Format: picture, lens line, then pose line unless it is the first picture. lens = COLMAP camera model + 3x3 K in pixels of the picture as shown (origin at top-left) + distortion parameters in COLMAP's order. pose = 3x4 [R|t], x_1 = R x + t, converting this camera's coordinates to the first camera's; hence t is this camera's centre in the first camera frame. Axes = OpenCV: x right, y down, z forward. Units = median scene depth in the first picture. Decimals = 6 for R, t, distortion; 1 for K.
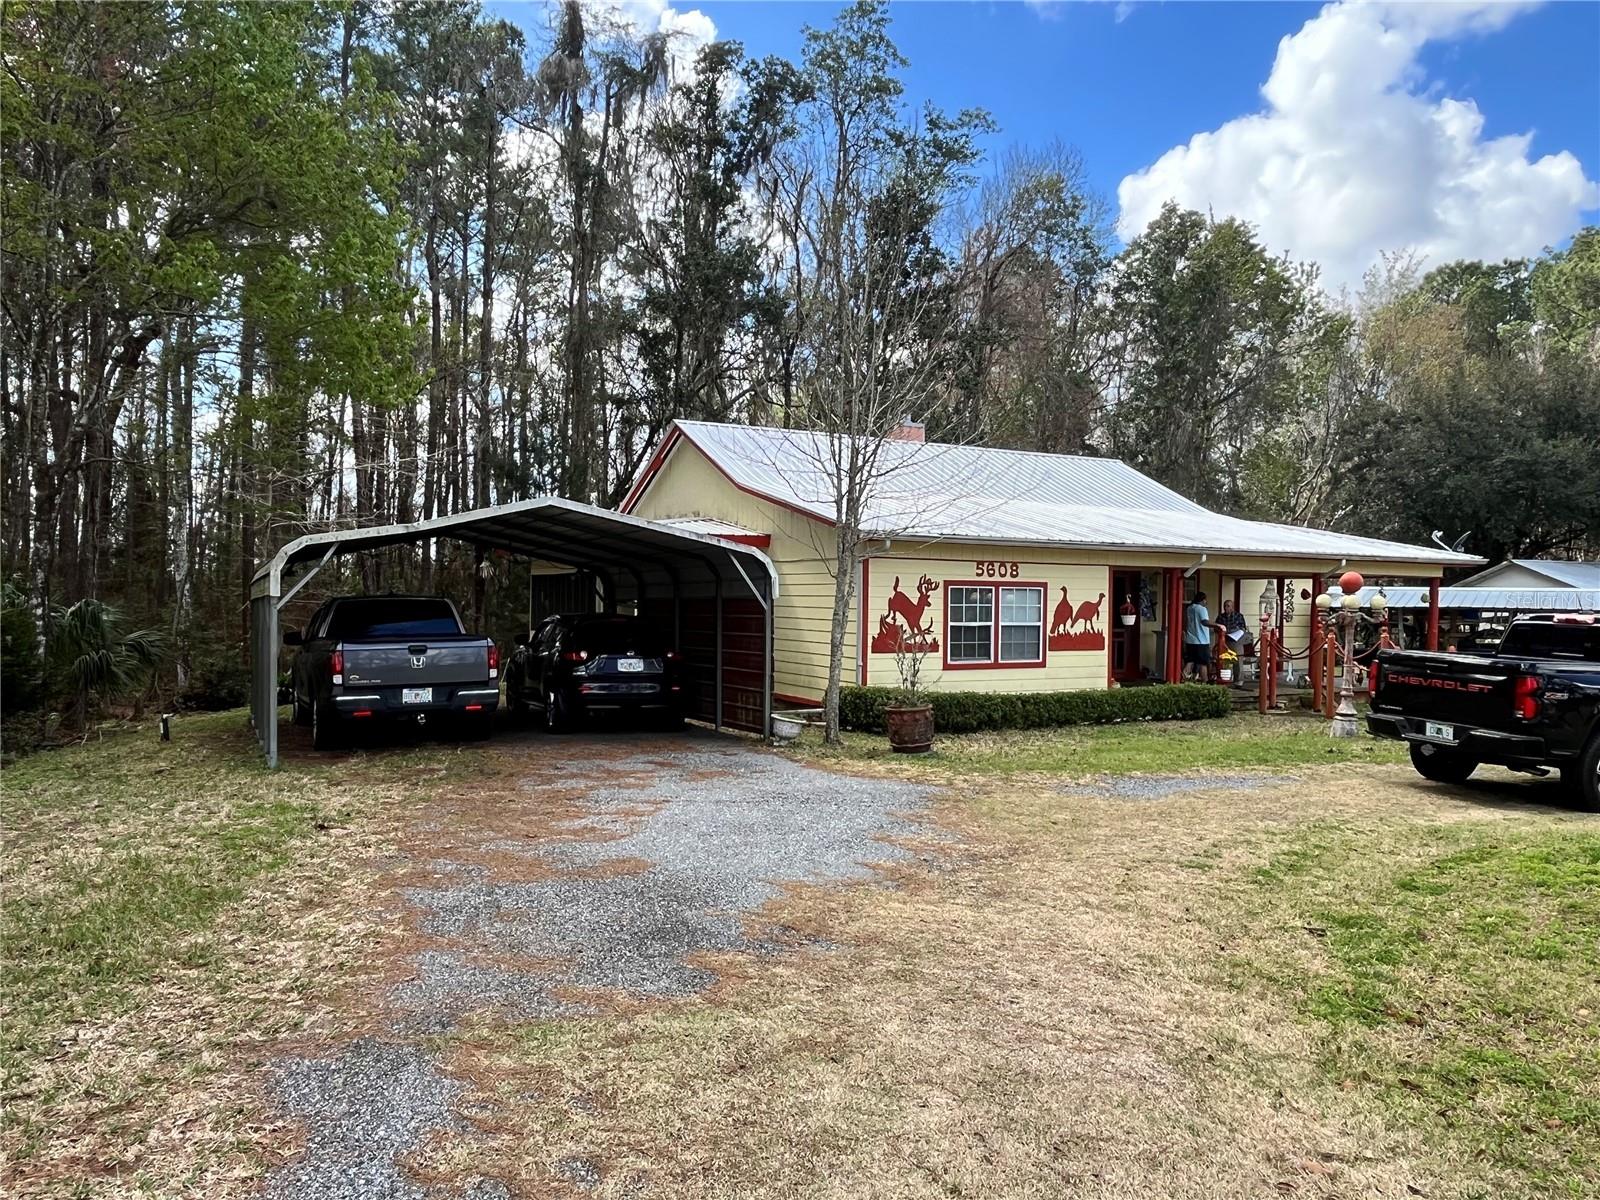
lens RADIAL K [[1131.4, 0, 791.9], [0, 1131.4, 608.5], [0, 0, 1]] dist [0.017251, -0.016637]
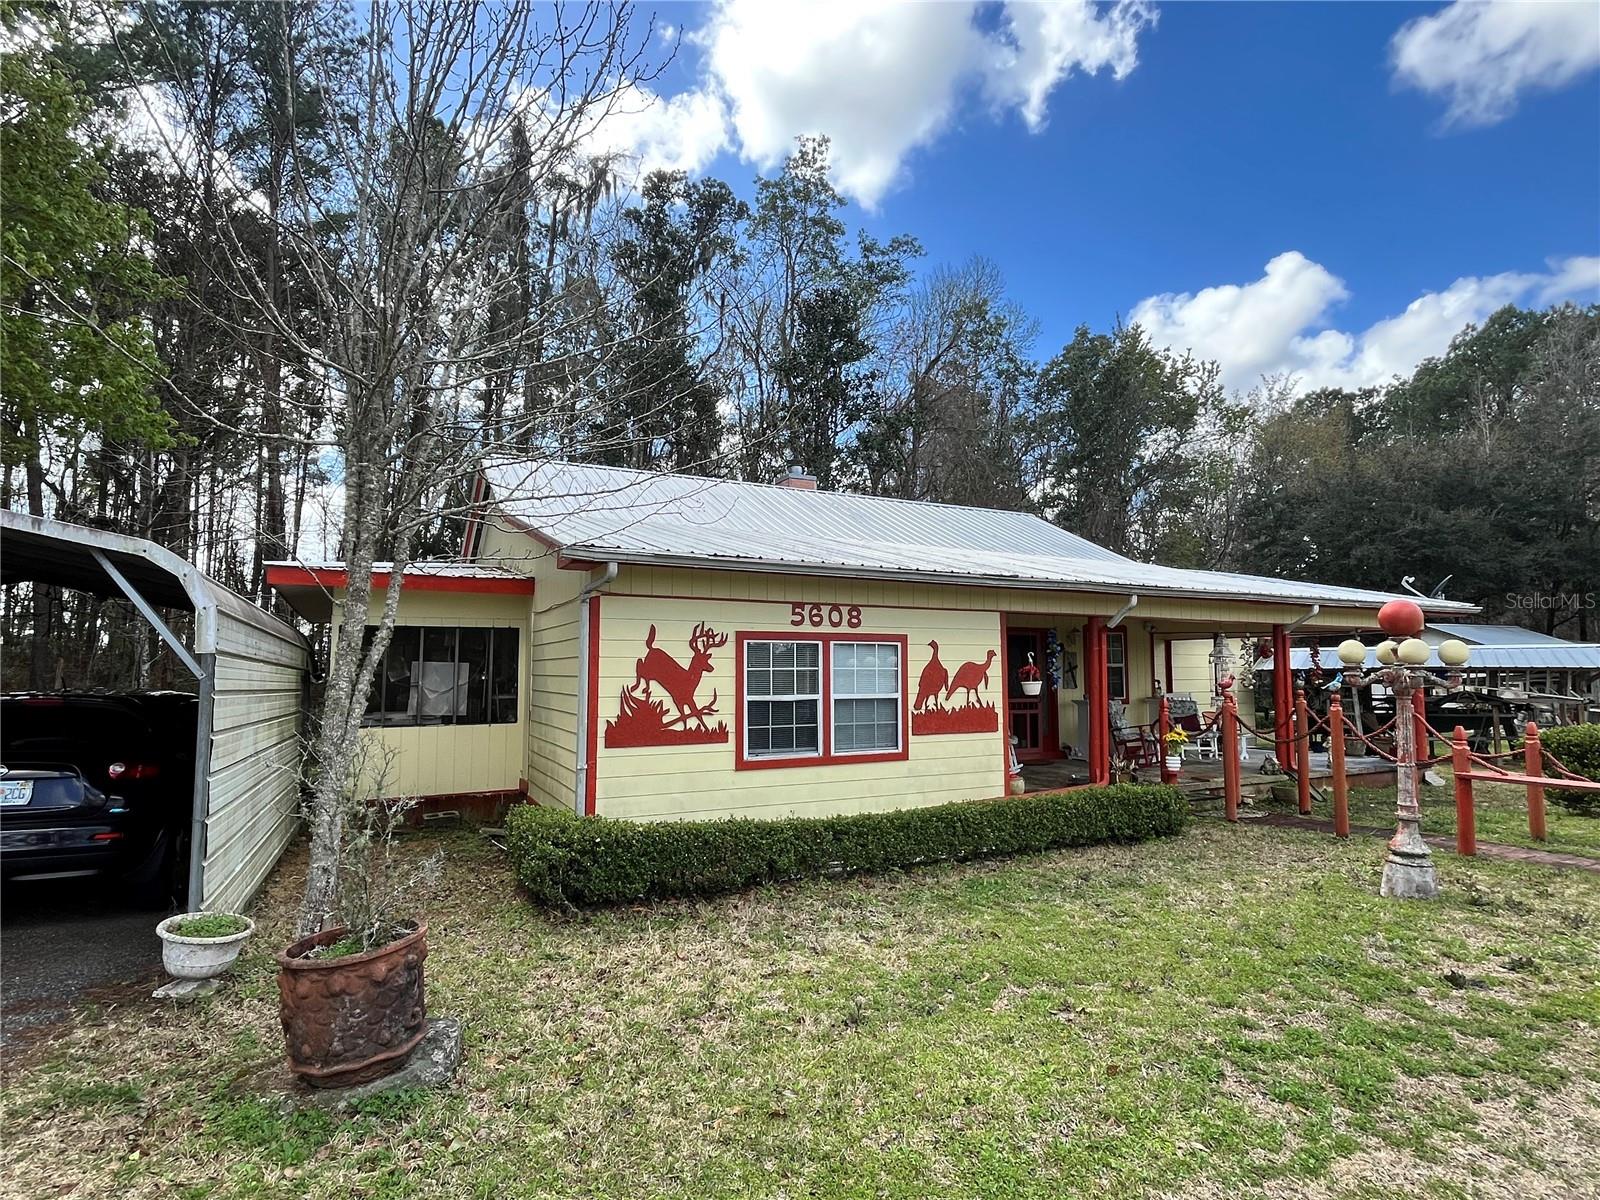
lens RADIAL K [[830.6, 0, 794.8], [0, 830.6, 610.2], [0, 0, 1]] dist [-0.003633, -0.000967]
pose [[0.999446, -0.016650, -0.028824, 0.172376], [0.014120, 0.996207, -0.085856, 0.004251], [0.030145, 0.085402, 0.995890, 0.495357]]
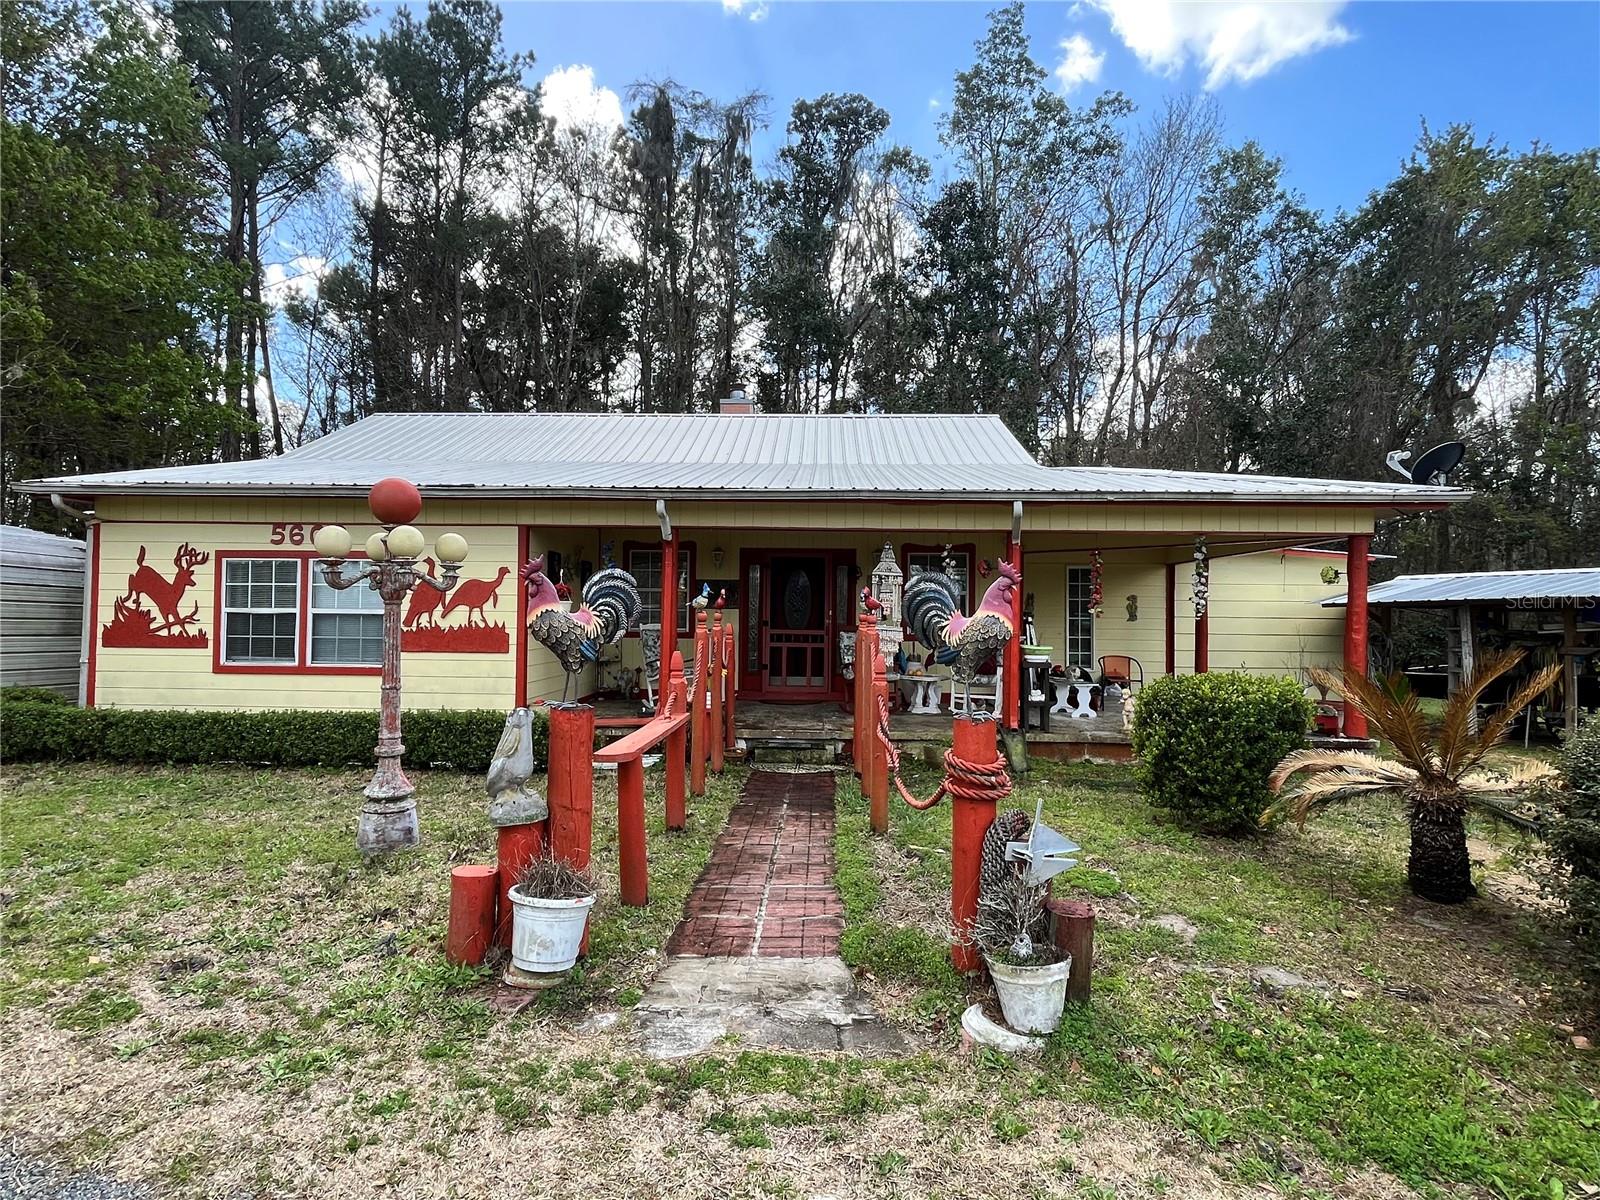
lens RADIAL K [[830.6, 0, 791.8], [0, 830.6, 602.5], [0, 0, 1]] dist [-0.003633, -0.000967]
pose [[0.857928, -0.011896, -0.513632, 0.689408], [-0.006353, 0.999410, -0.033758, 0.023150], [0.513730, 0.032225, 0.857346, 0.693001]]
